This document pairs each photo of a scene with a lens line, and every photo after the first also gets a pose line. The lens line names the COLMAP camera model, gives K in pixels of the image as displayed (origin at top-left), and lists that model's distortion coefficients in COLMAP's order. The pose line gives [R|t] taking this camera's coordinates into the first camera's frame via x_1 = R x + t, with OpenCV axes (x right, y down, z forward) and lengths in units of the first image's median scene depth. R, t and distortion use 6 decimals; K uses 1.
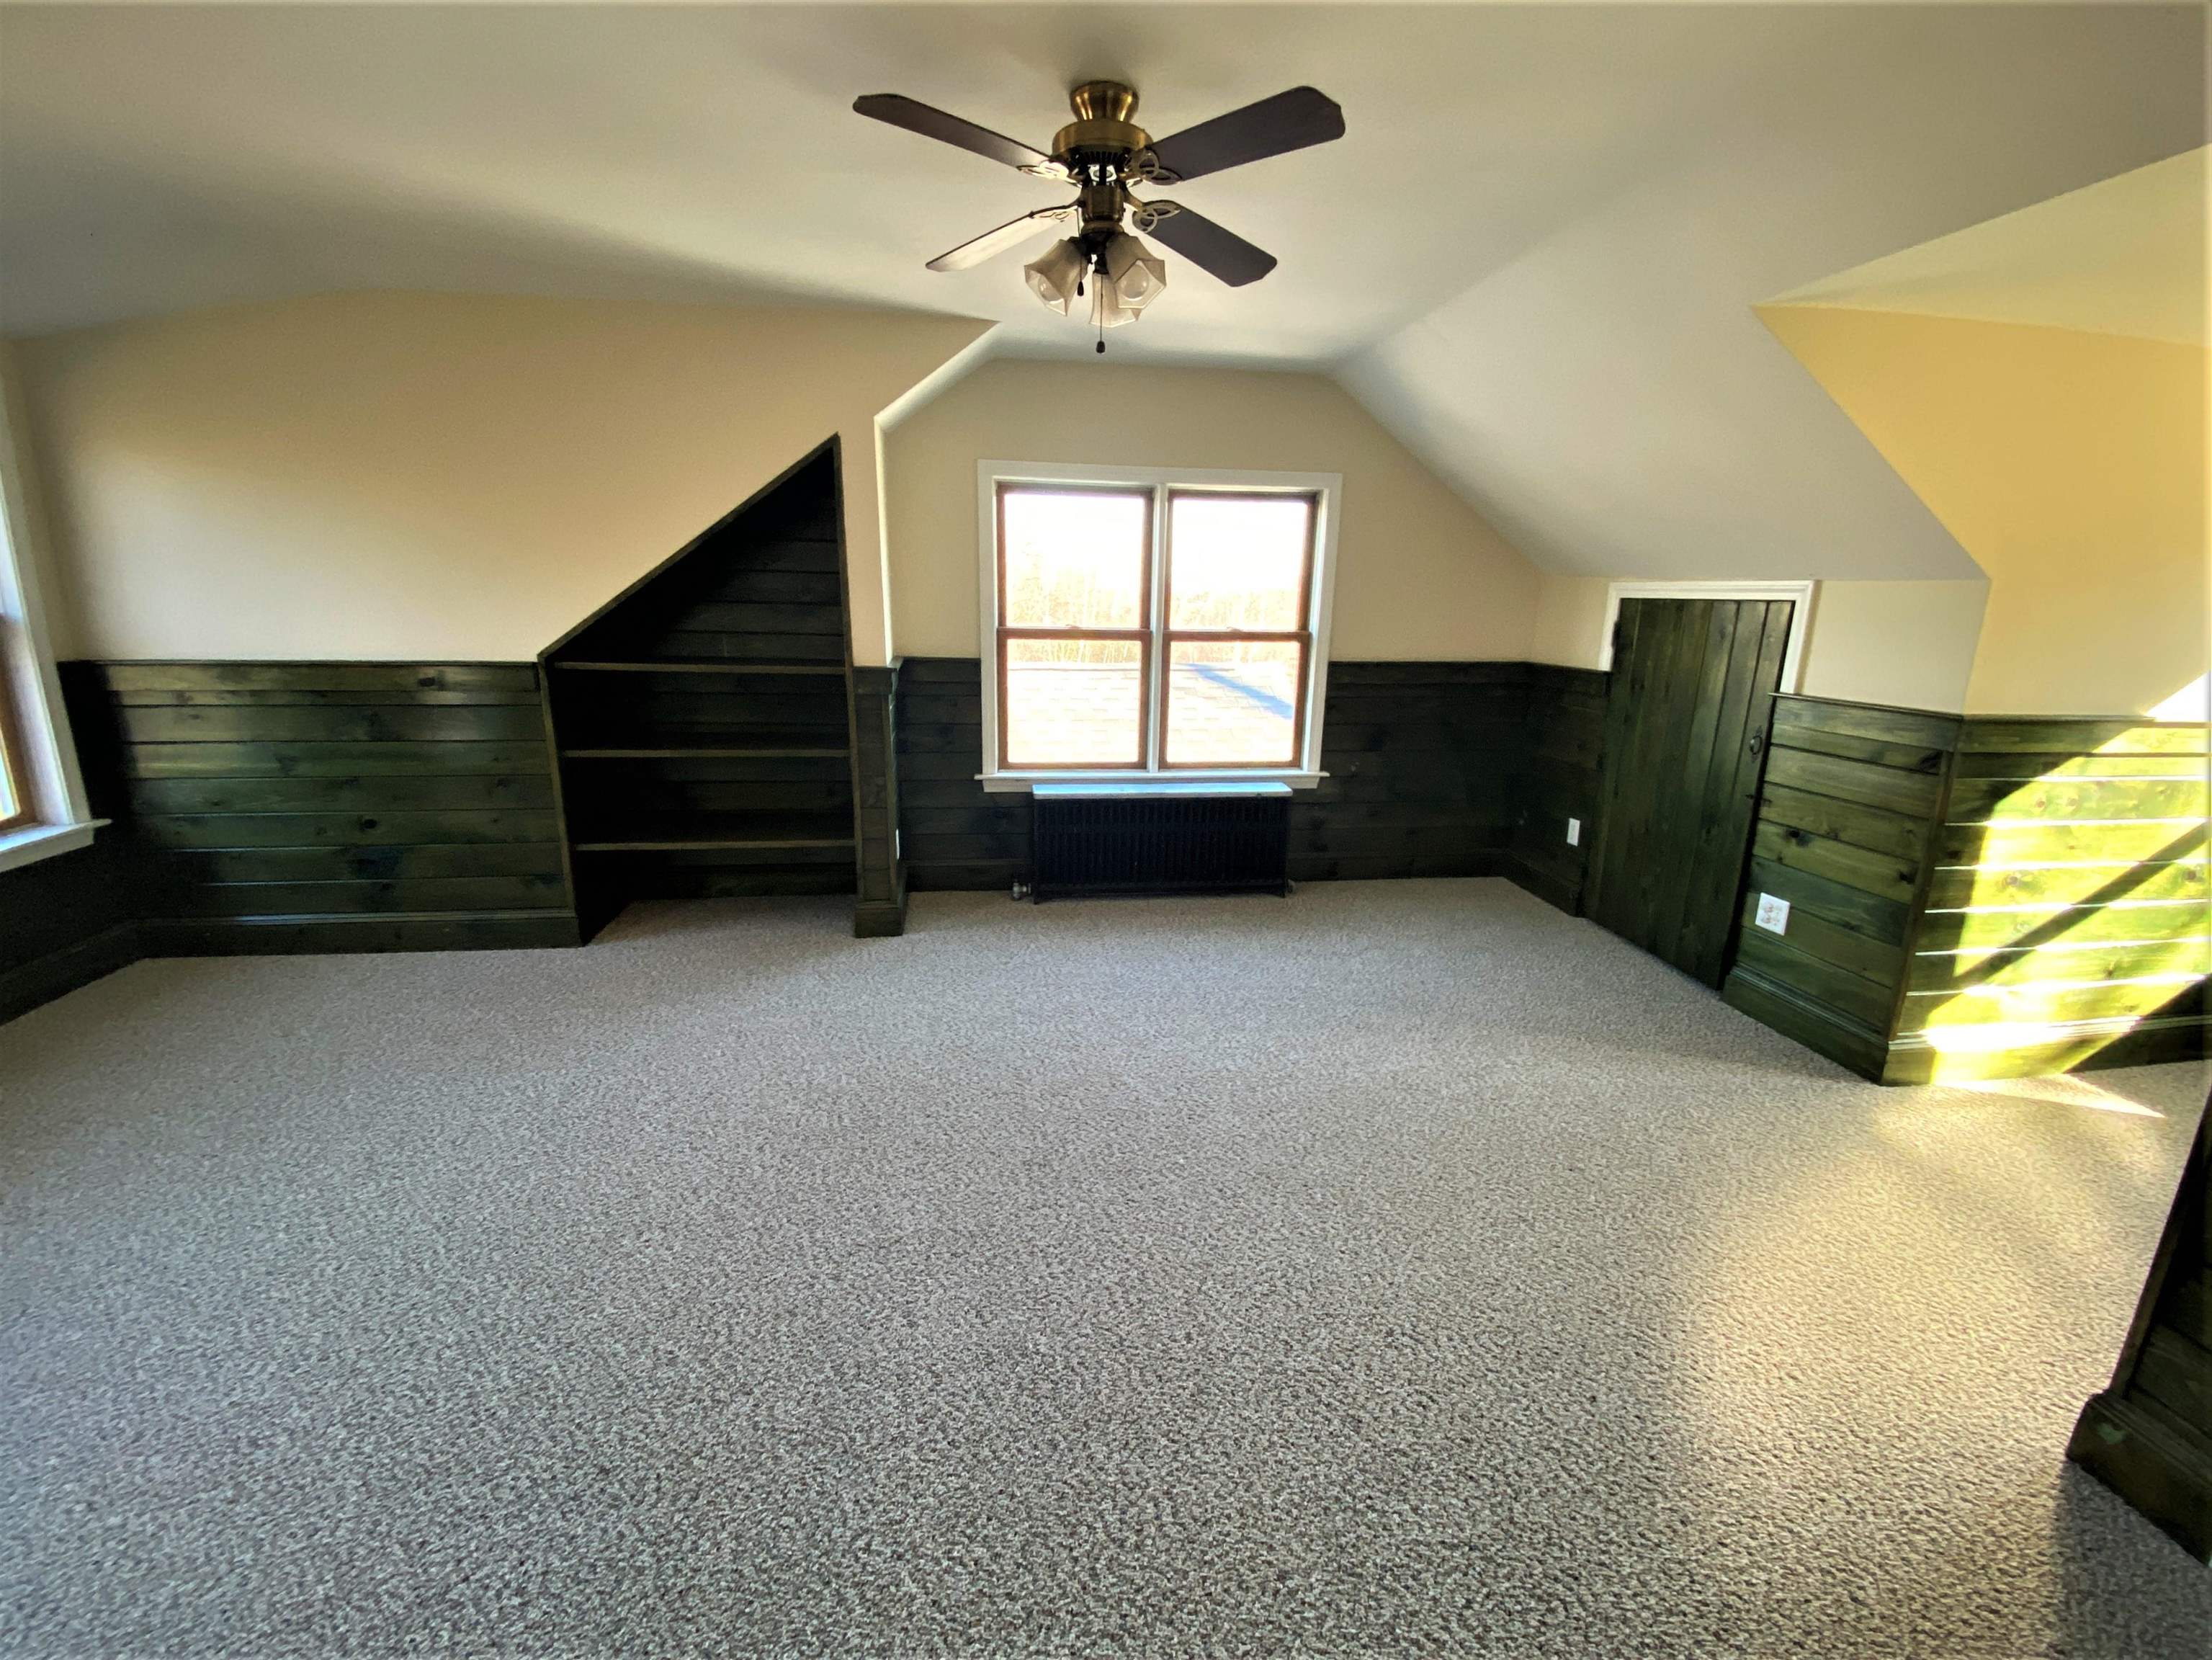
lens RADIAL K [[919.9, 0, 1076.2], [0, 919.9, 831.7], [0, 0, 1]] dist [0.050397, -0.017676]
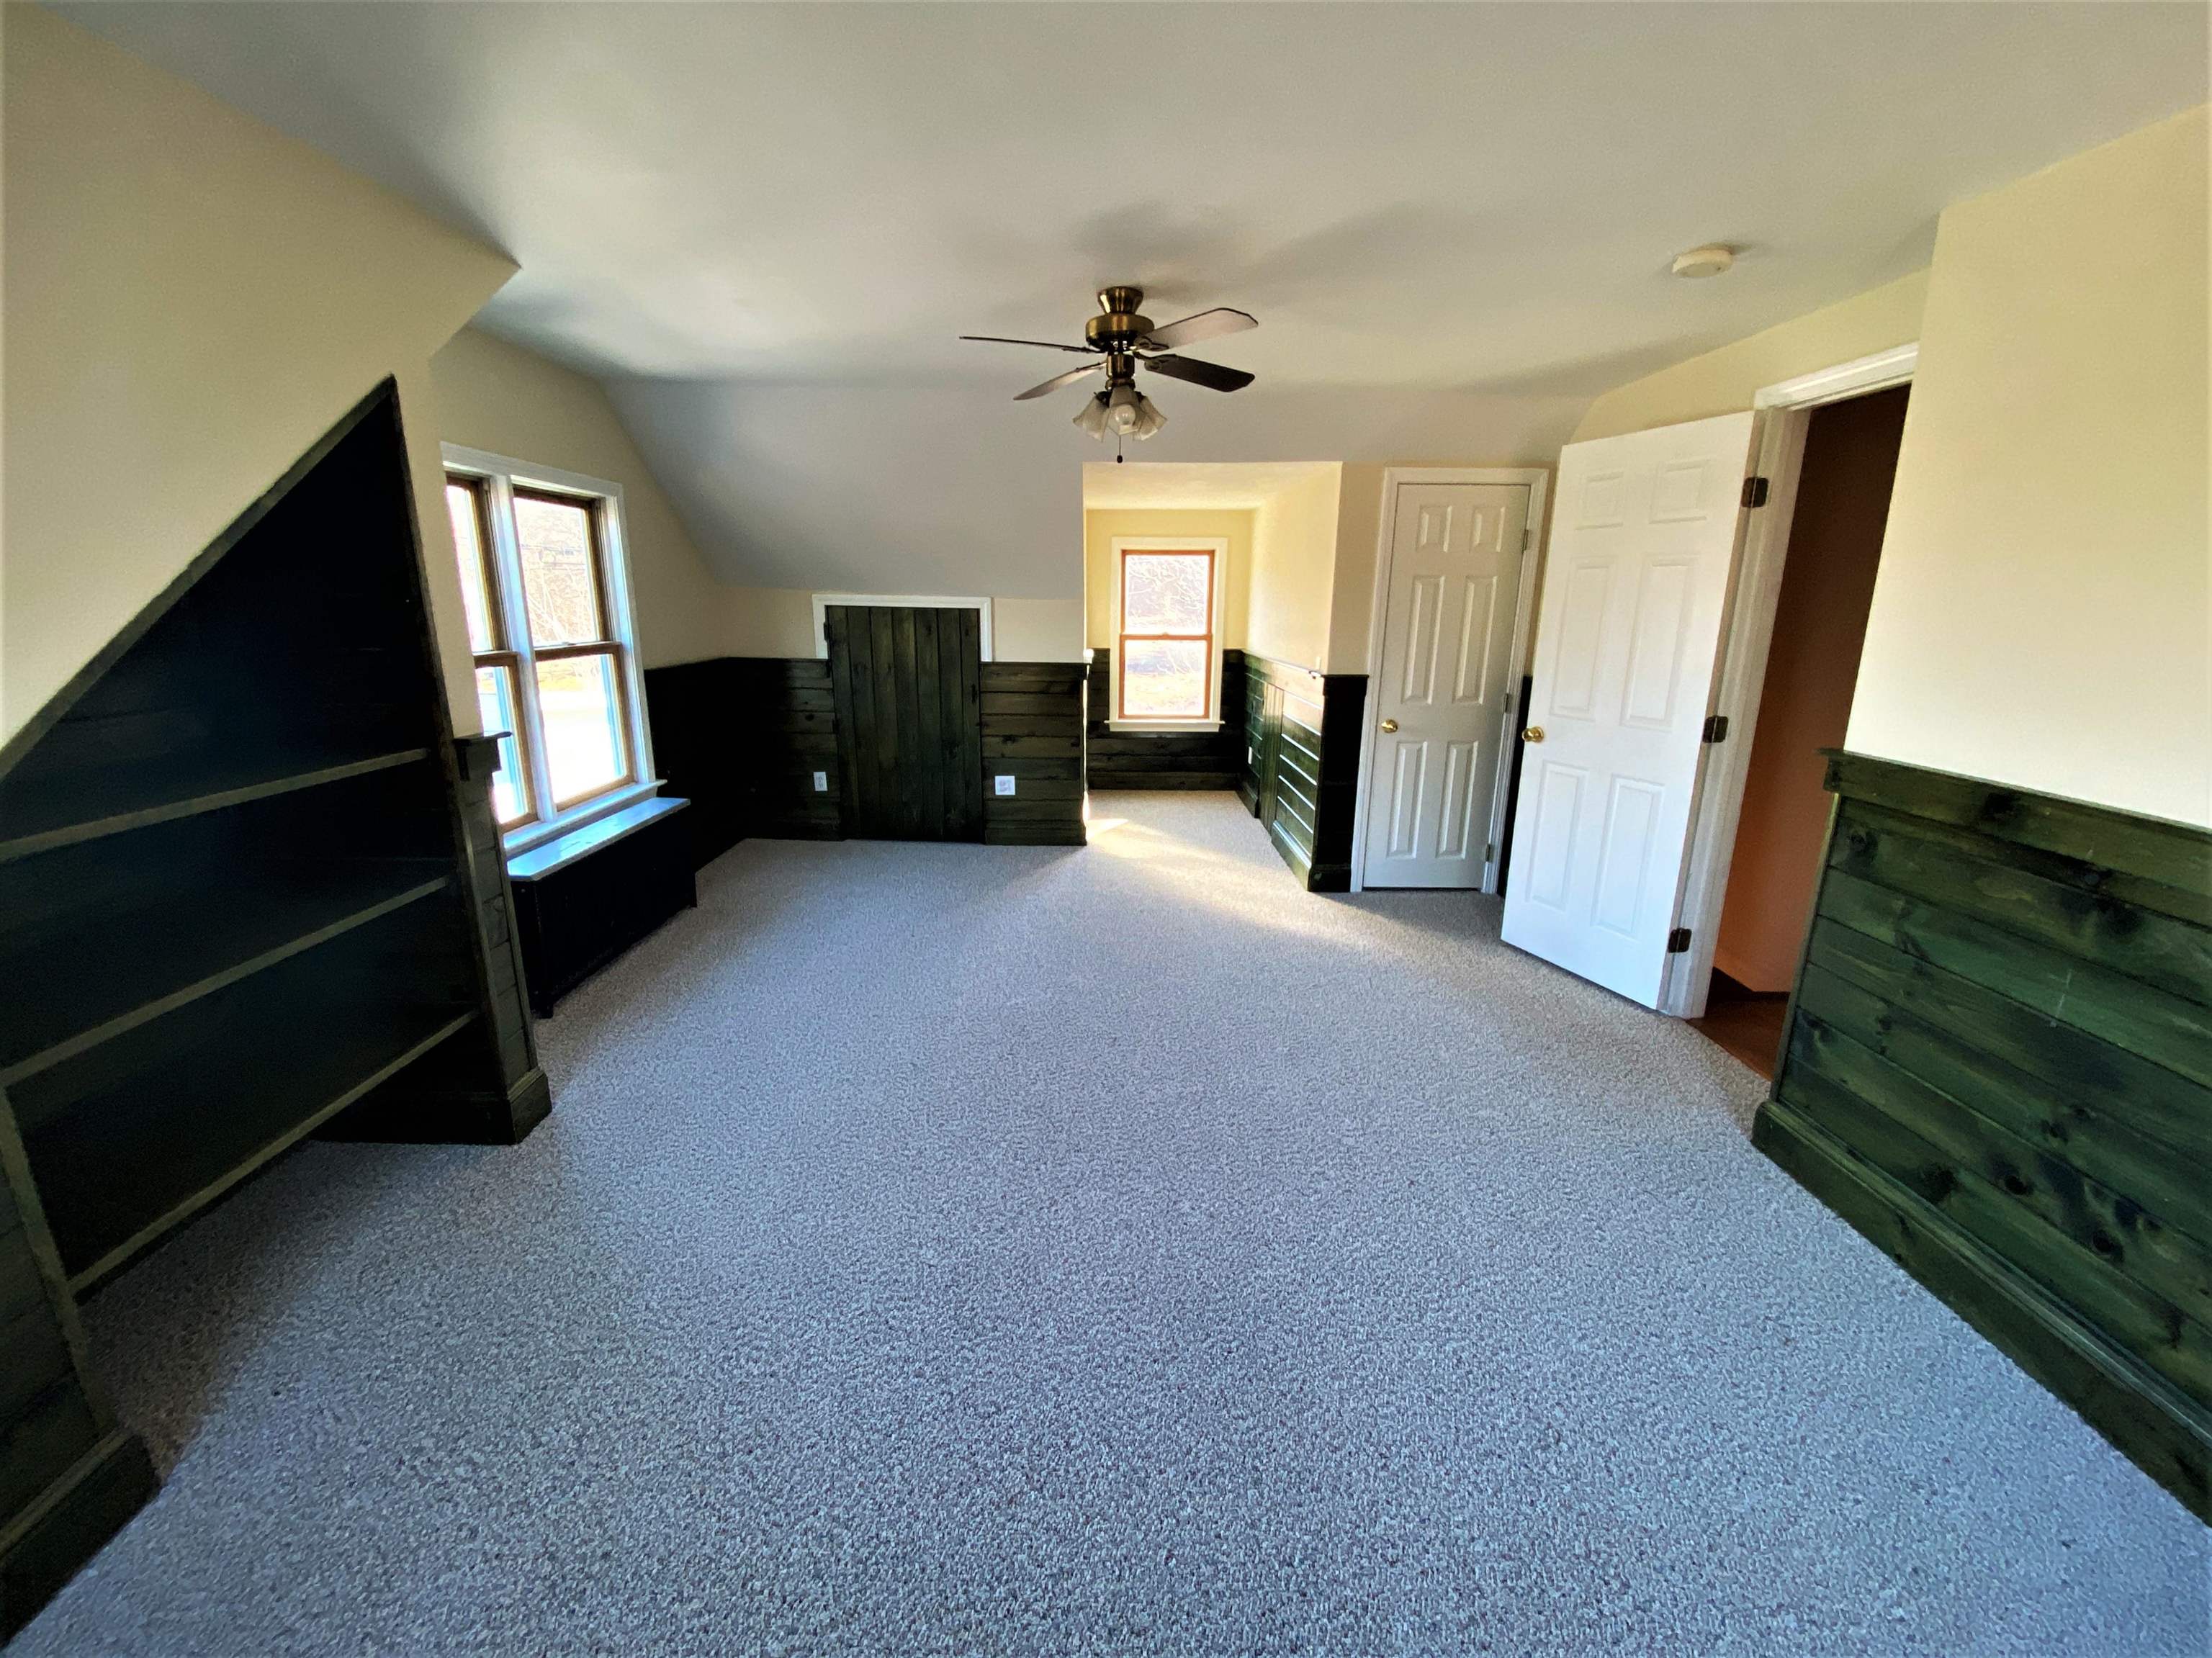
lens RADIAL K [[919.7, 0, 1076.2], [0, 919.7, 830.7], [0, 0, 1]] dist [0.050397, -0.017676]
pose [[0.155742, -0.253737, 0.954653, -0.889859], [0.243326, 0.946520, 0.211880, -0.162303], [-0.957359, 0.199293, 0.209153, 0.511283]]
